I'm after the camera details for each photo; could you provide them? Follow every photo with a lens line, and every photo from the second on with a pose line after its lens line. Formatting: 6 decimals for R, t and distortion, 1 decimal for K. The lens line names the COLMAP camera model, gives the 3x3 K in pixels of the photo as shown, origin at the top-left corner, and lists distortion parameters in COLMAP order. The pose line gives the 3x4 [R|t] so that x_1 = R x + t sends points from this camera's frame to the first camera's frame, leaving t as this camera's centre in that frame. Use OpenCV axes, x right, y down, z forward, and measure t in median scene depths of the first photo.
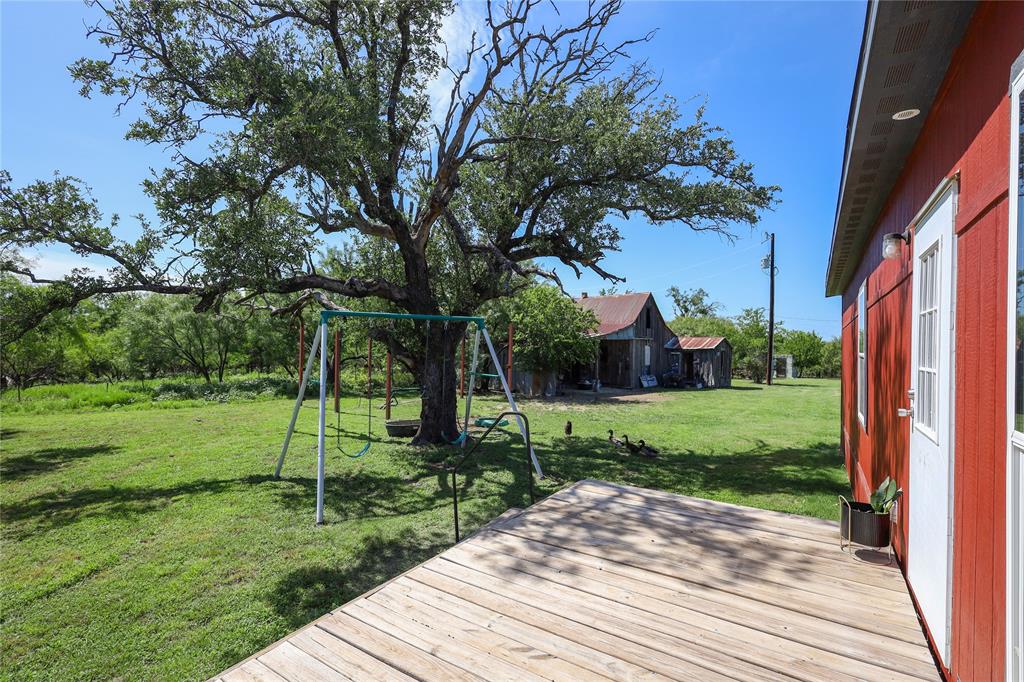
lens RADIAL K [[474.6, 0, 512.7], [0, 474.6, 342.5], [0, 0, 1]] dist [0.005165, 0.000495]
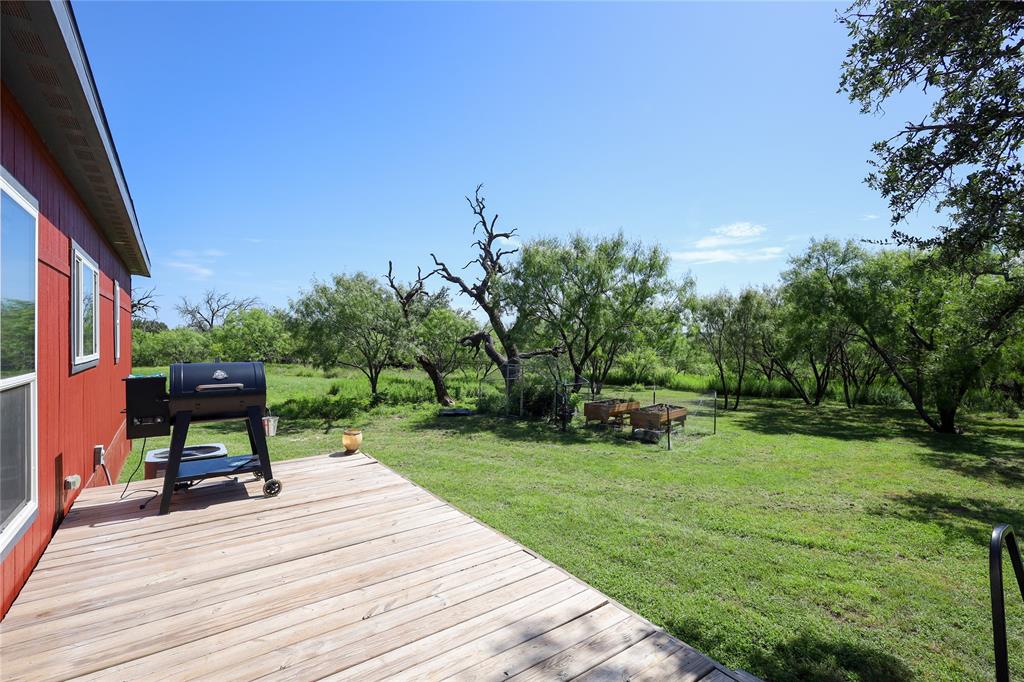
lens RADIAL K [[474.6, 0, 513.5], [0, 474.6, 340.7], [0, 0, 1]] dist [0.005165, 0.000495]
pose [[-0.370537, -0.013431, -0.928721, 0.416173], [-0.002692, 0.999907, -0.013387, 0.015183], [0.928814, -0.002460, -0.370538, 0.722957]]
